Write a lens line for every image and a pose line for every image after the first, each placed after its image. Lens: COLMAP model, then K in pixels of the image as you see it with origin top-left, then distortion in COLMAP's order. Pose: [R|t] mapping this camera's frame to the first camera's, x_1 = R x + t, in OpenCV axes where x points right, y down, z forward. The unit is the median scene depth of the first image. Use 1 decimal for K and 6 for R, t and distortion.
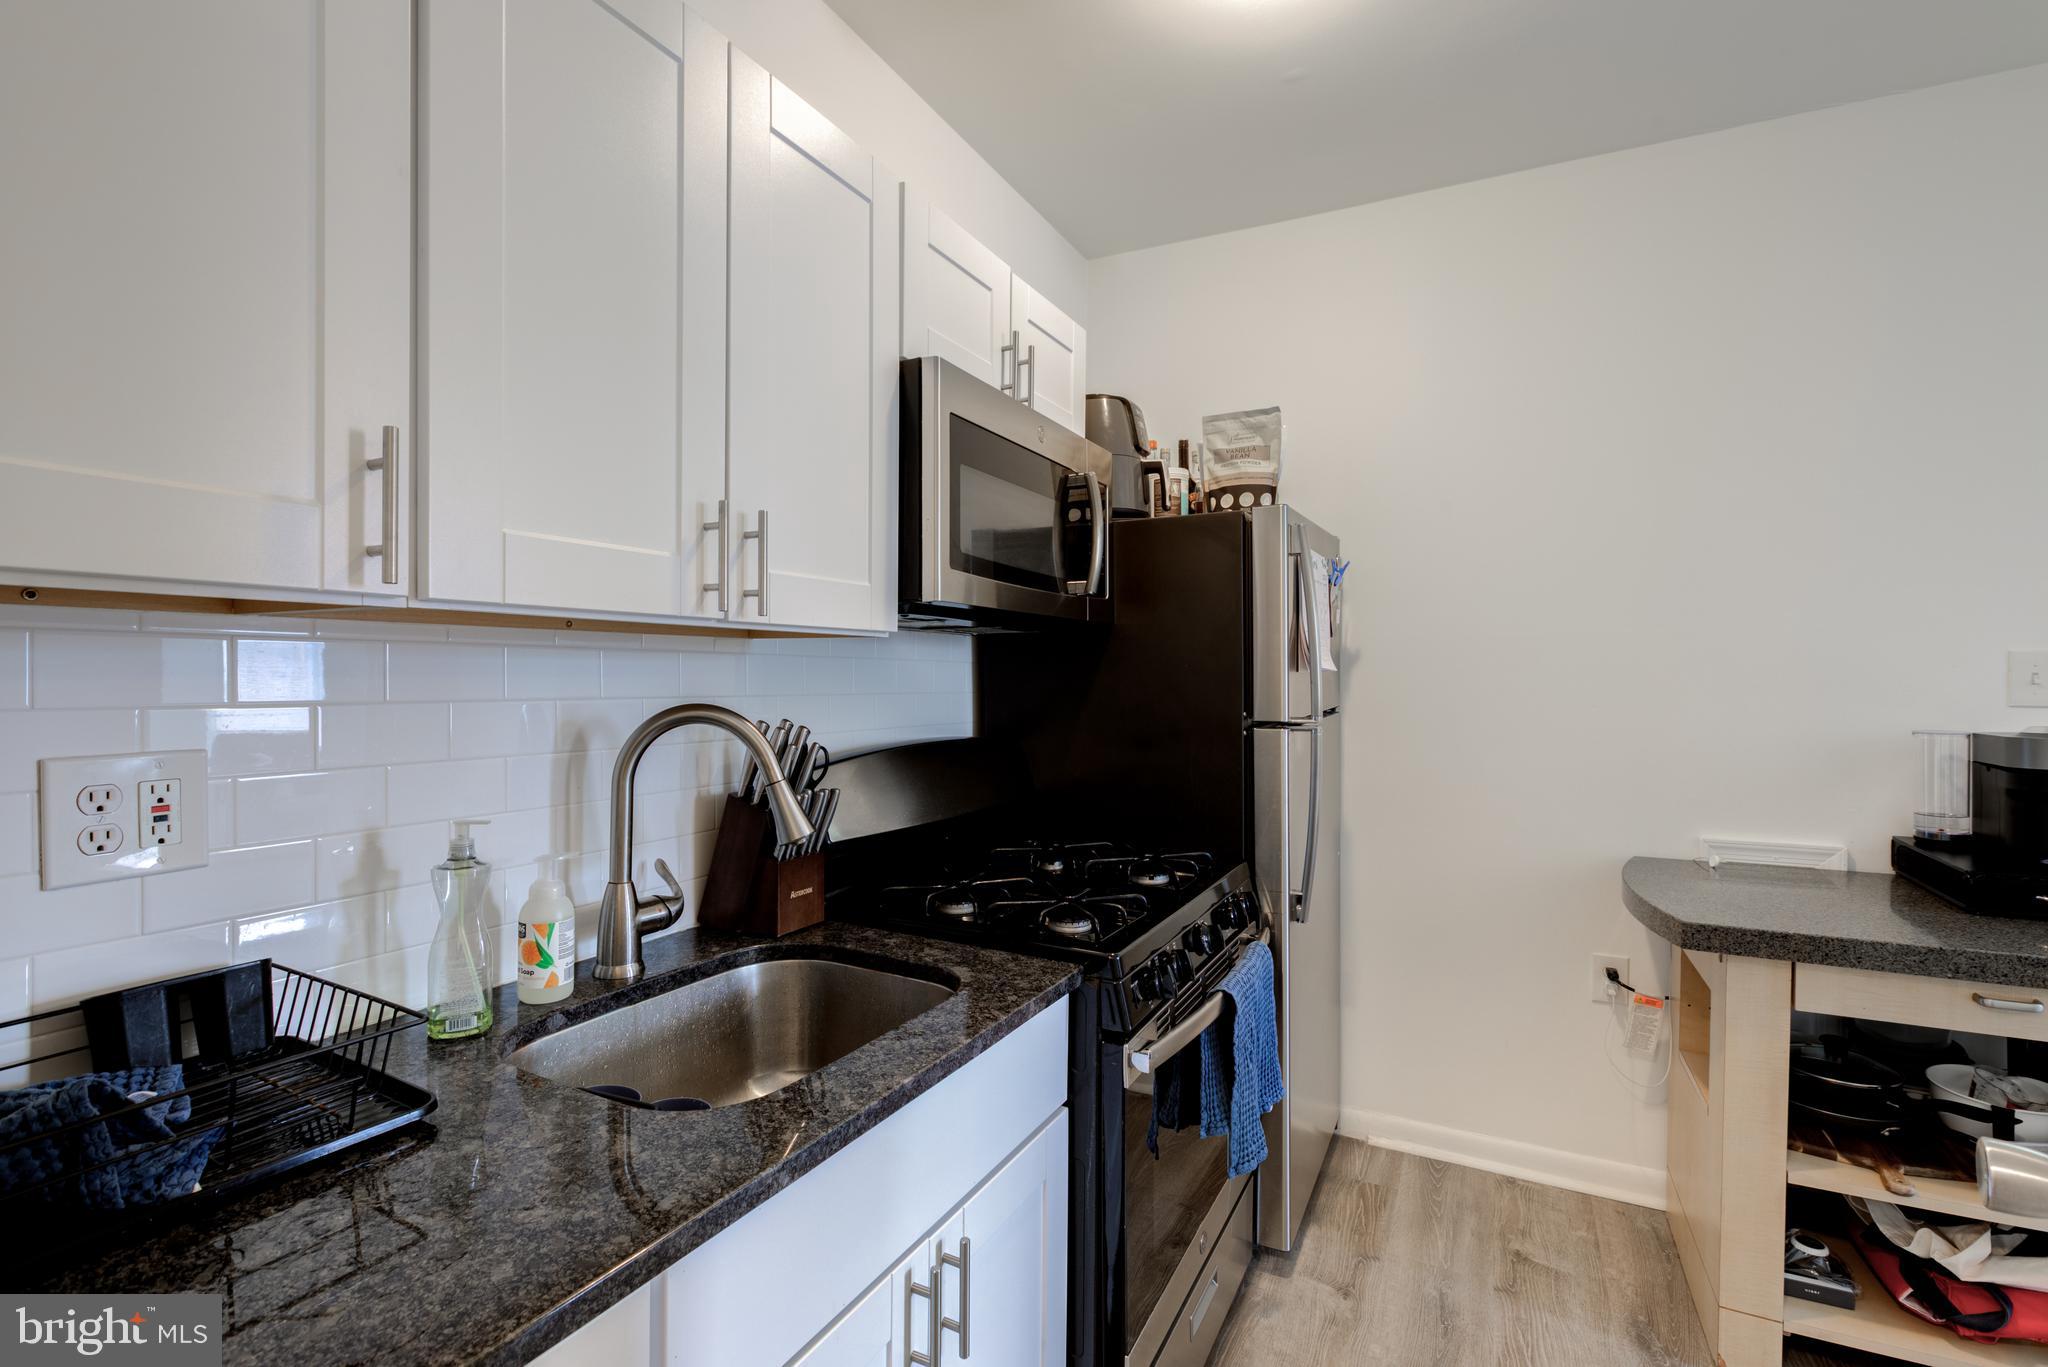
lens RADIAL K [[938.0, 0, 1023.5], [0, 938.0, 676.2], [0, 0, 1]] dist [-0.015939, 0.007388]
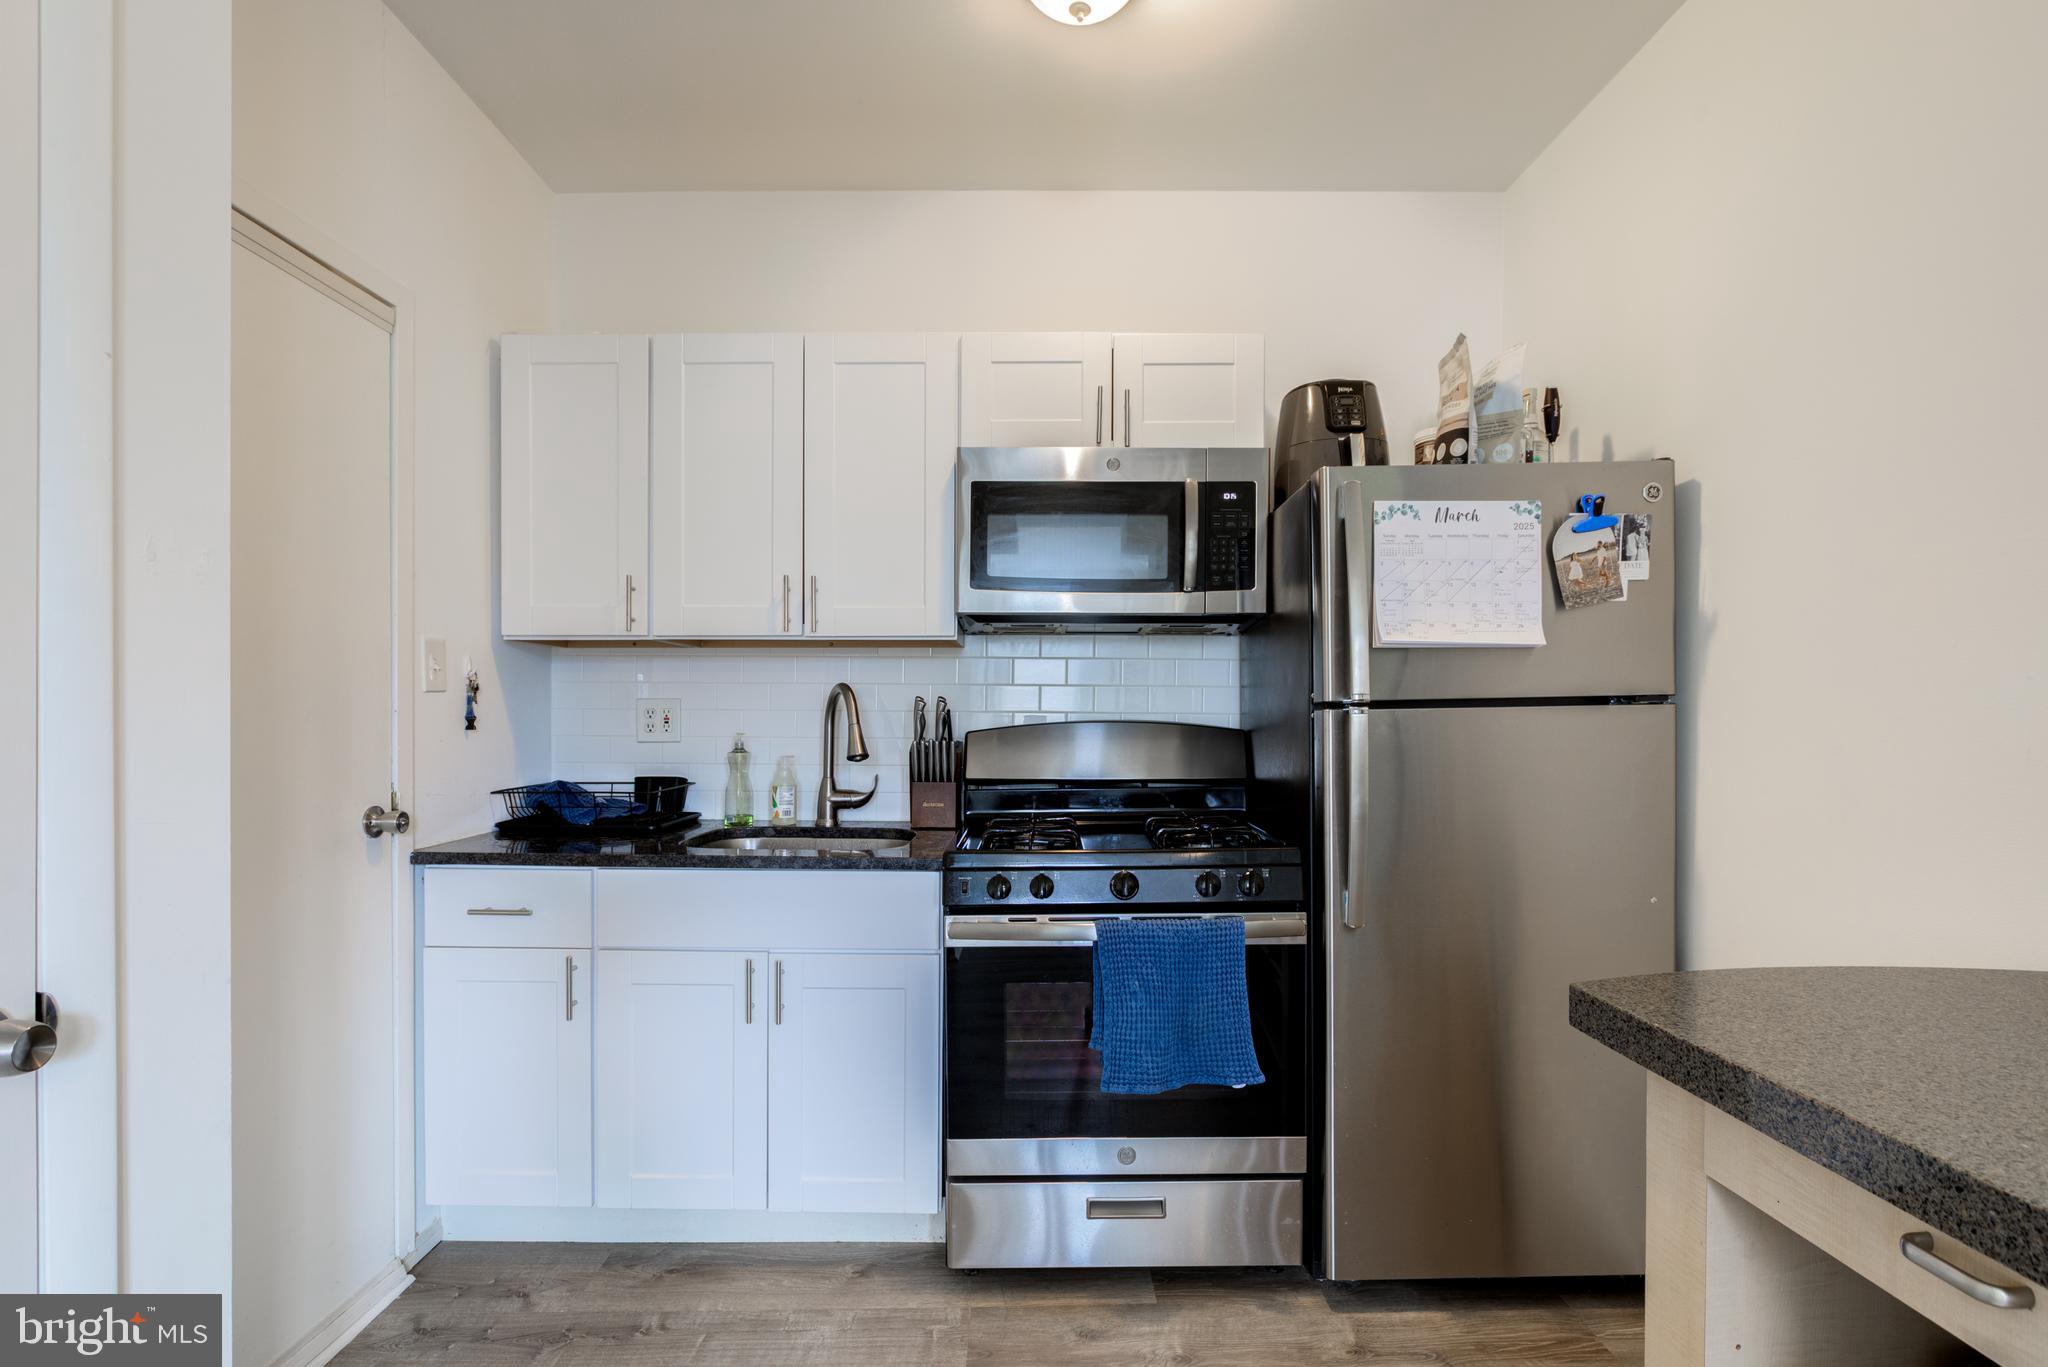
lens RADIAL K [[965.8, 0, 1026.0], [0, 965.8, 751.4], [0, 0, 1]] dist [-0.017149, 0.010170]
pose [[0.450665, 0.025380, -0.892332, 1.005191], [-0.006907, 0.999665, 0.024944, 0.075579], [0.892666, -0.005078, 0.450689, 0.312809]]
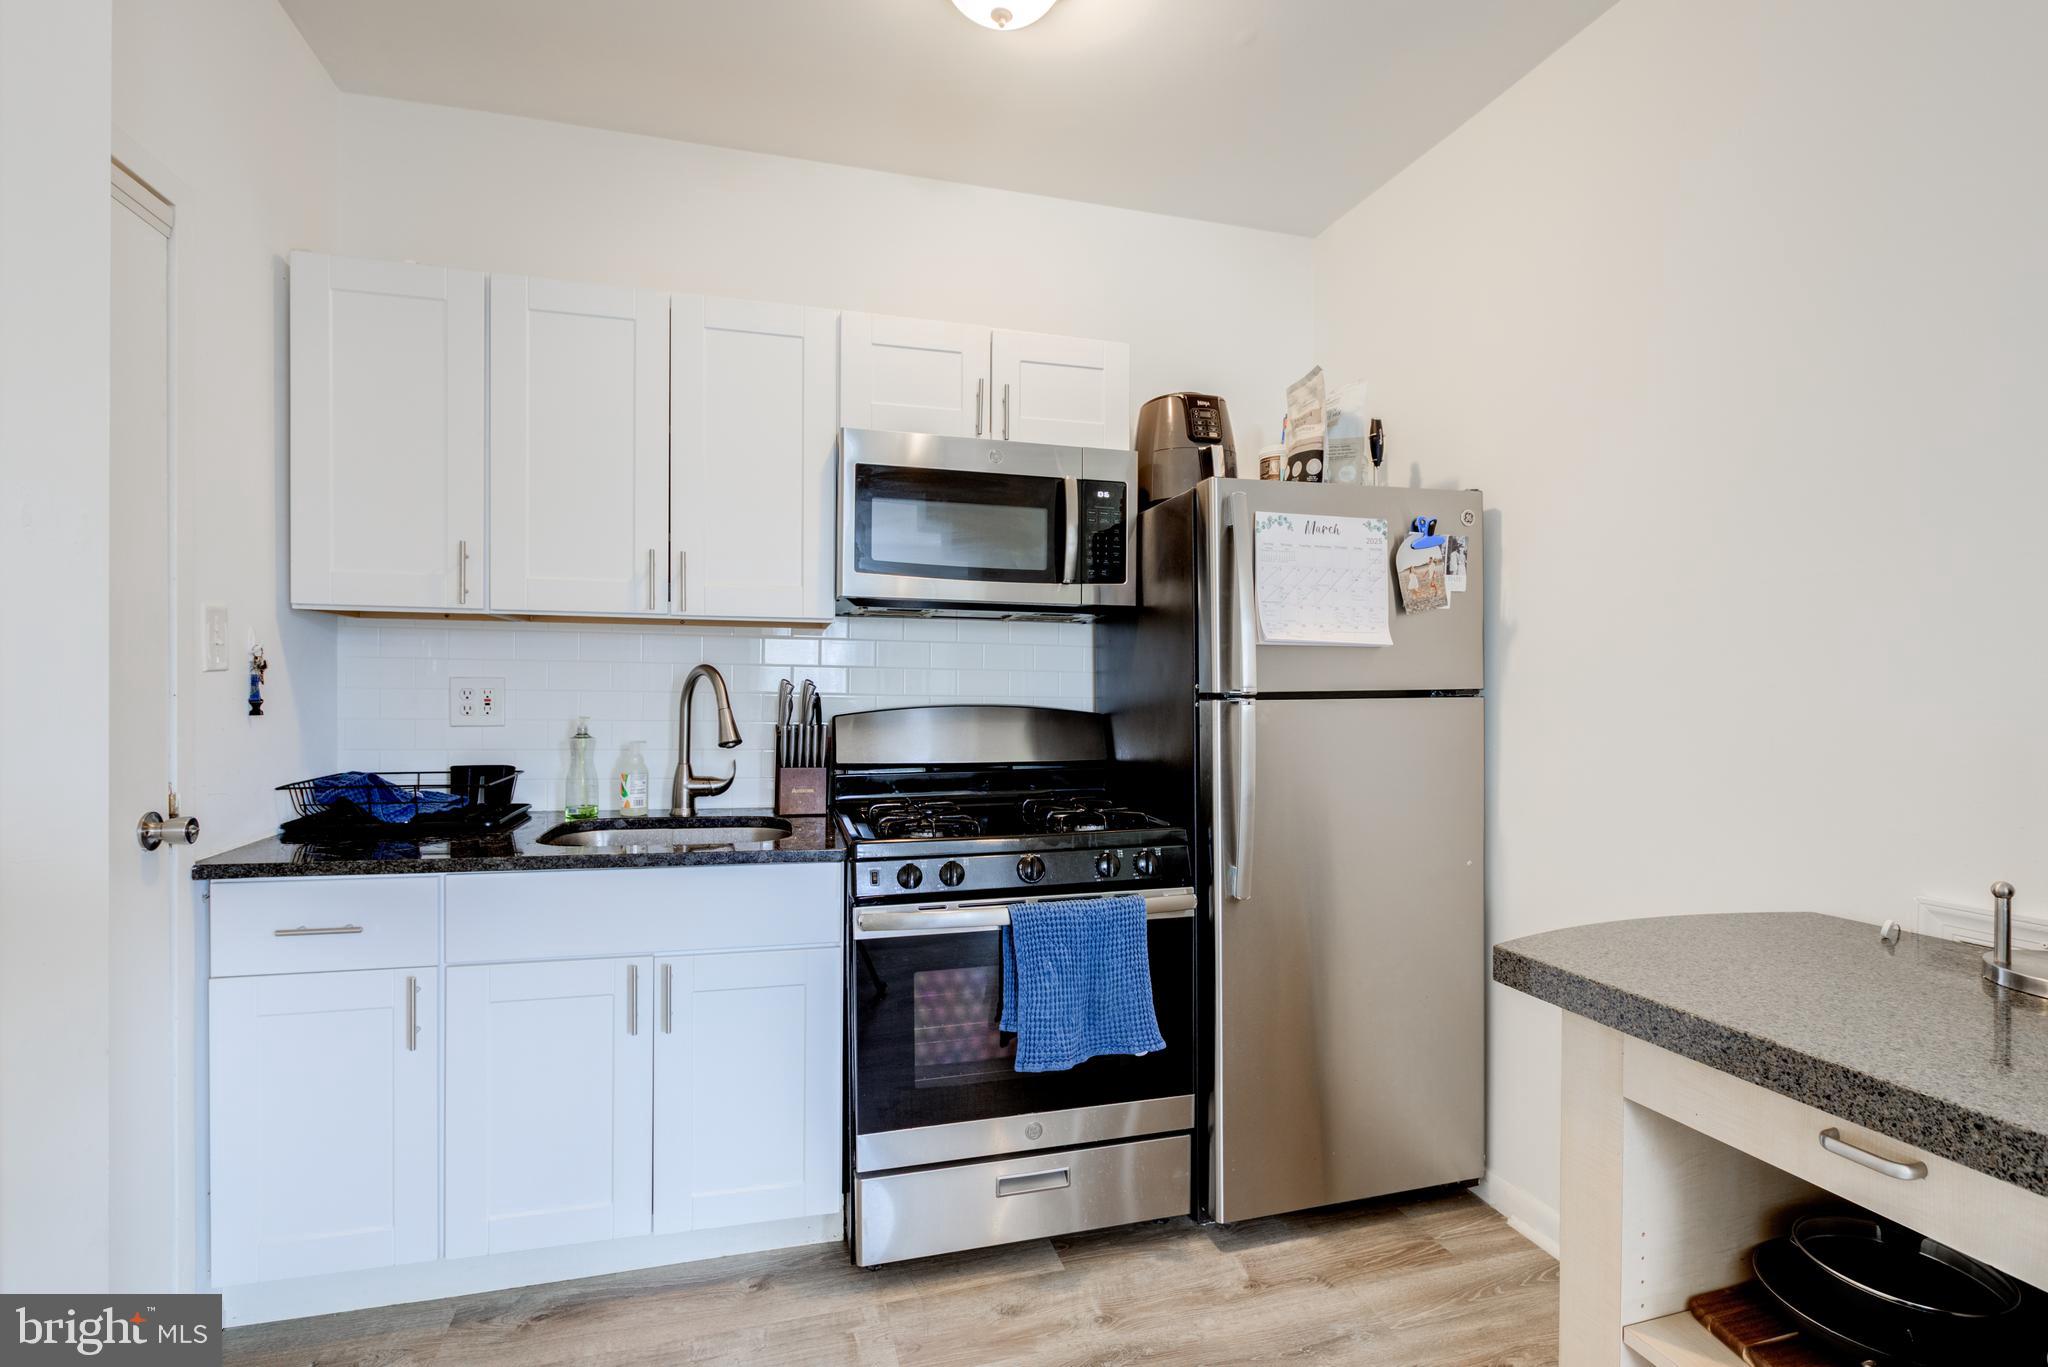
lens RADIAL K [[950.7, 0, 1020.6], [0, 950.7, 717.5], [0, 0, 1]] dist [-0.017722, 0.010467]
pose [[0.674953, 0.023257, -0.737495, 0.900643], [-0.012201, 0.999718, 0.020360, 0.056364], [0.737760, -0.004744, 0.675046, 0.162368]]
